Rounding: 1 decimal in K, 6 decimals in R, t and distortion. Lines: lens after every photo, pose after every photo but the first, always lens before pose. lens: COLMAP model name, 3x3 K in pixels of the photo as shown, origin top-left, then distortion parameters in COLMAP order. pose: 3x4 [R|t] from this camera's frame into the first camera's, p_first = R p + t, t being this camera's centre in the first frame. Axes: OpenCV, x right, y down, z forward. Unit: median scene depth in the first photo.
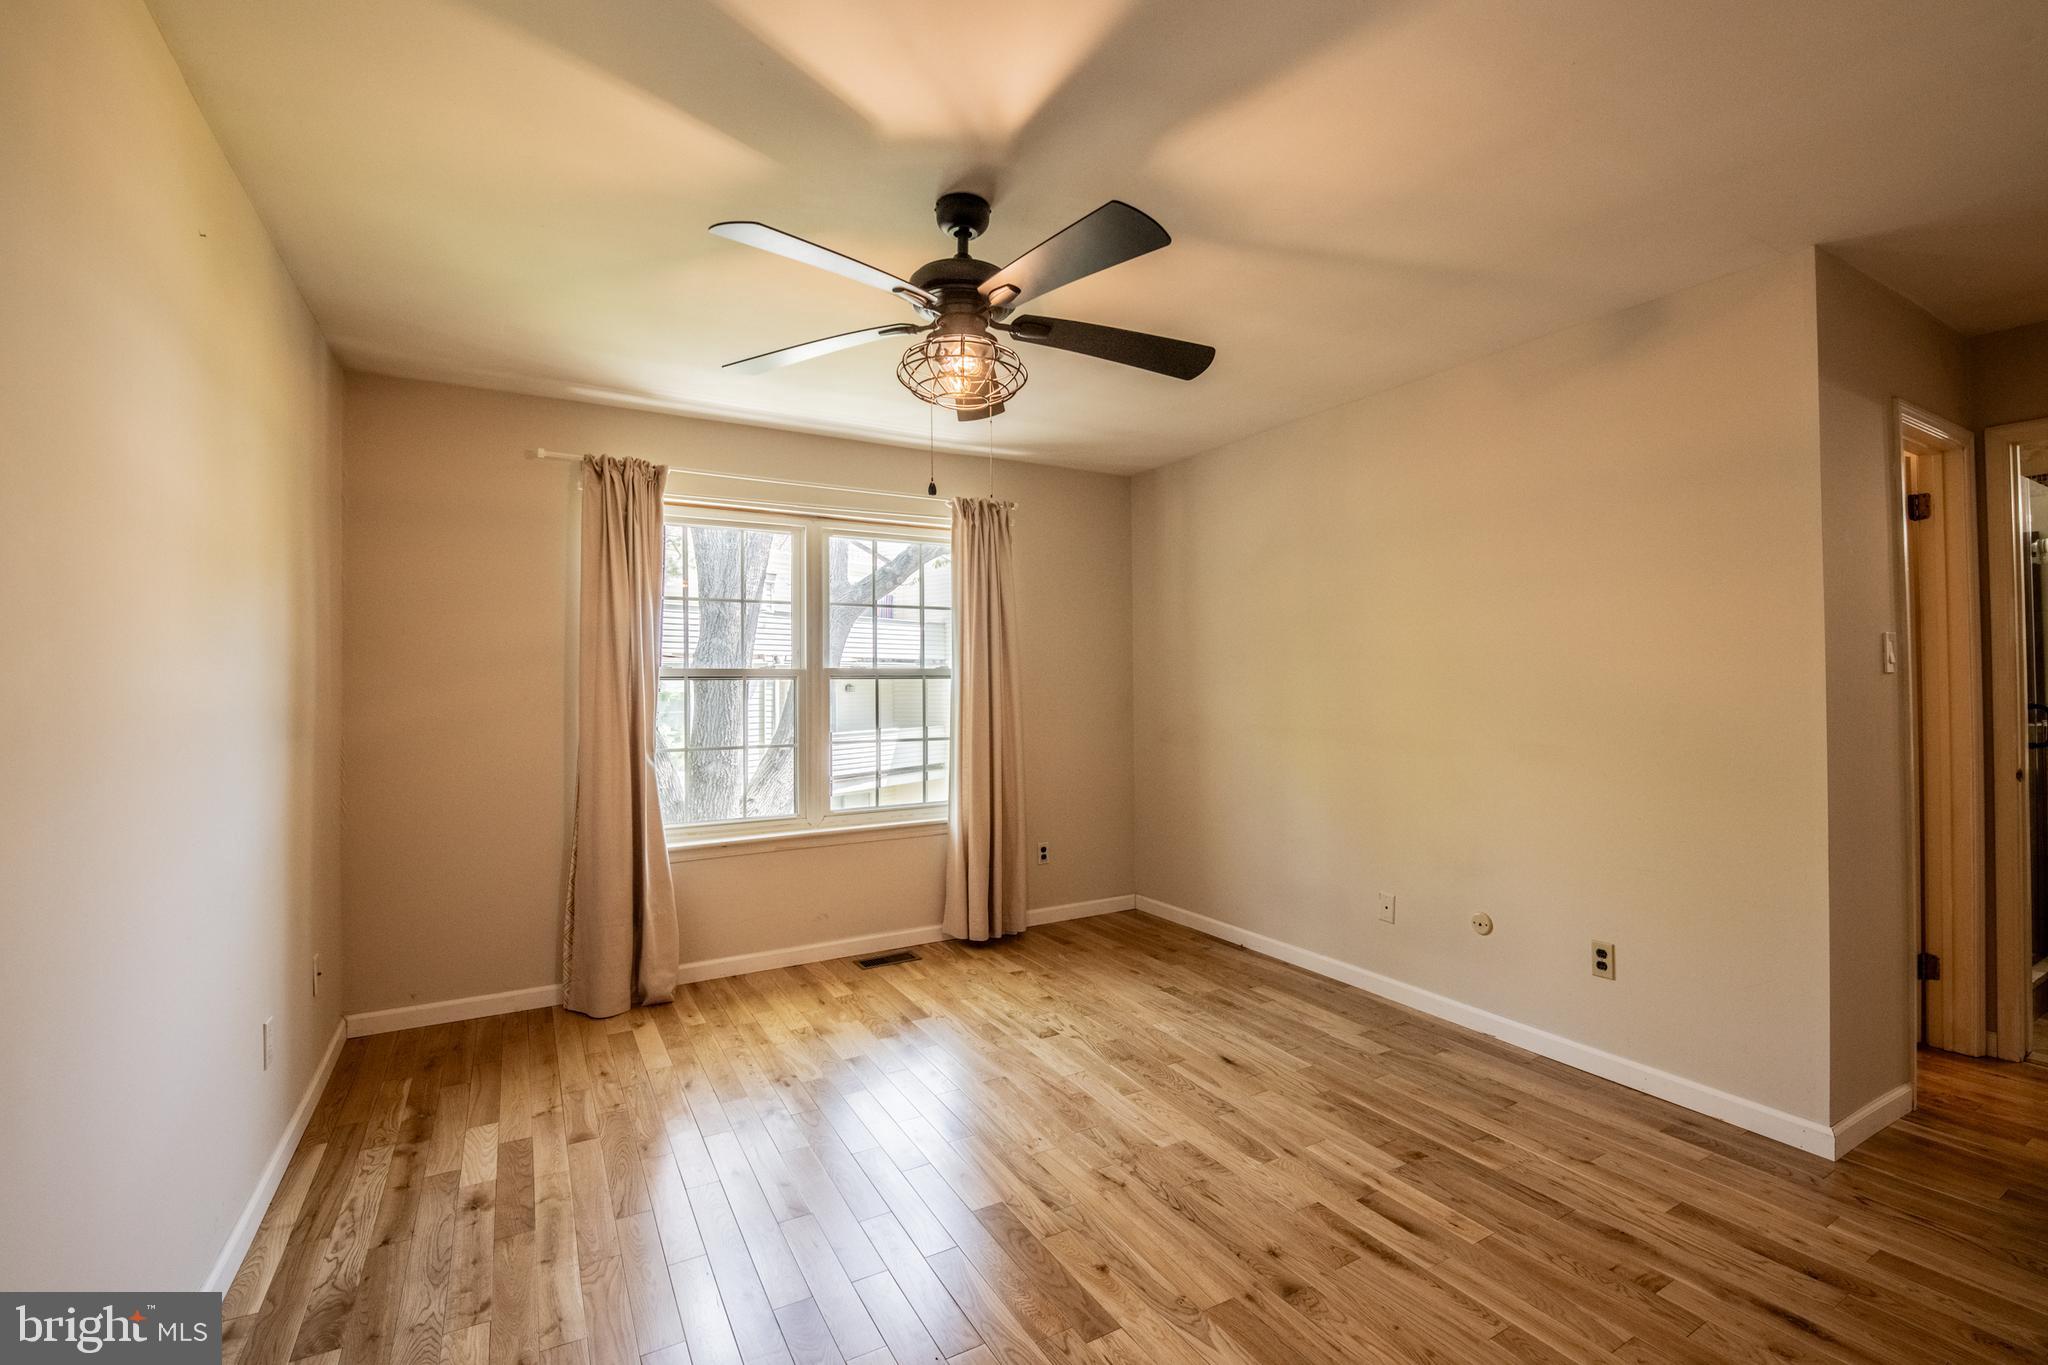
lens RADIAL K [[879.5, 0, 1035.9], [0, 879.5, 672.0], [0, 0, 1]] dist [-0.020979, -0.003299]
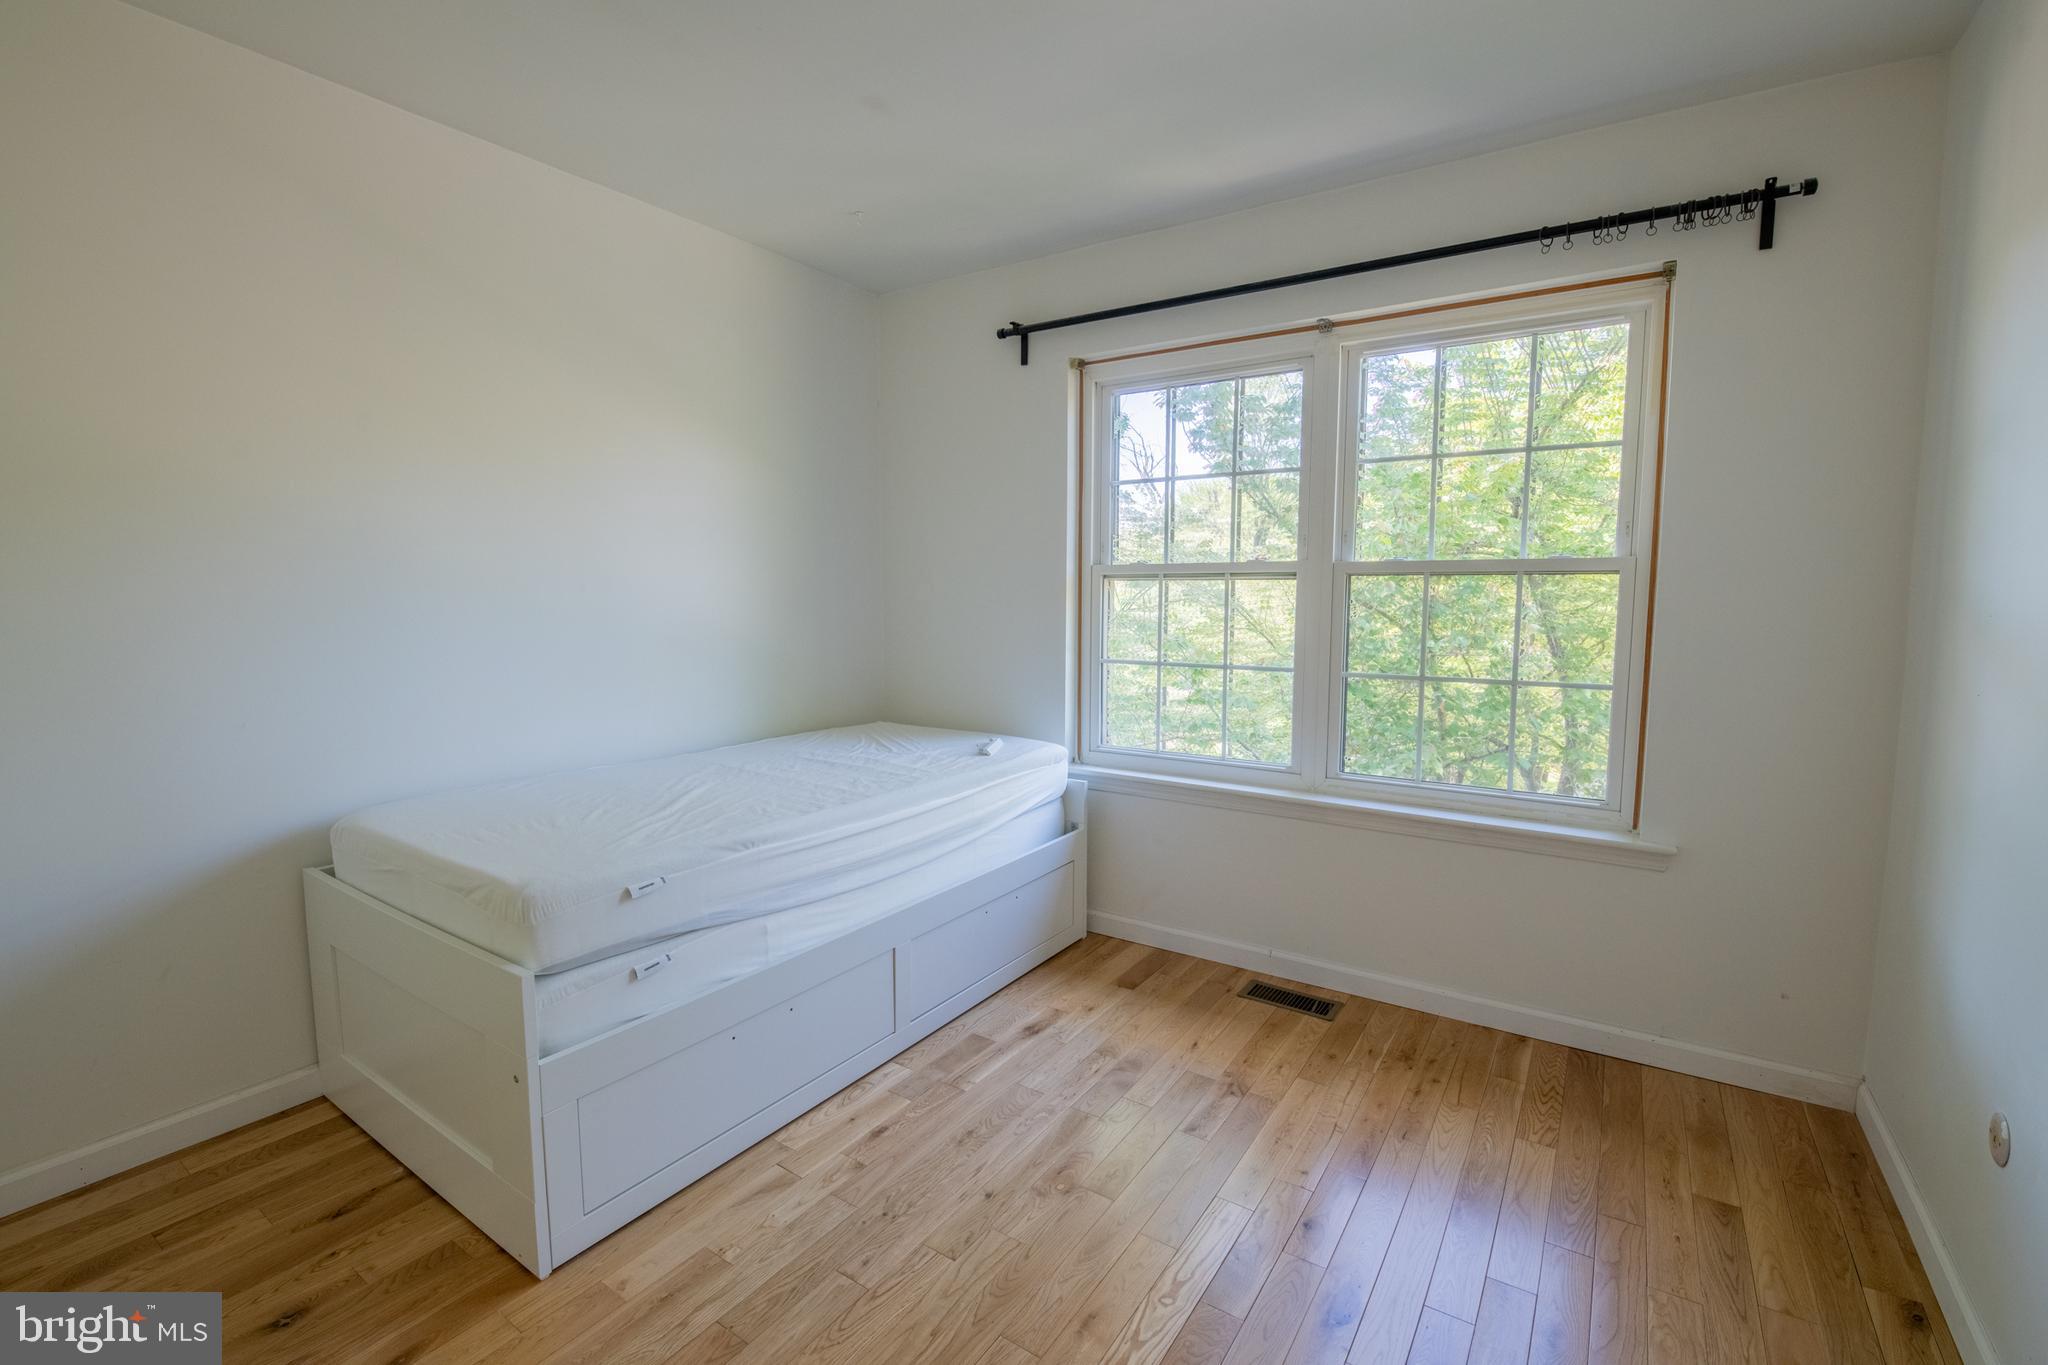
lens RADIAL K [[879.5, 0, 1027.7], [0, 879.5, 678.7], [0, 0, 1]] dist [-0.020979, -0.003299]
pose [[0.424278, 0.085570, -0.901480, 0.278486], [0.007569, 0.995155, 0.098025, 0.019476], [0.905500, -0.048413, 0.421575, 0.485990]]
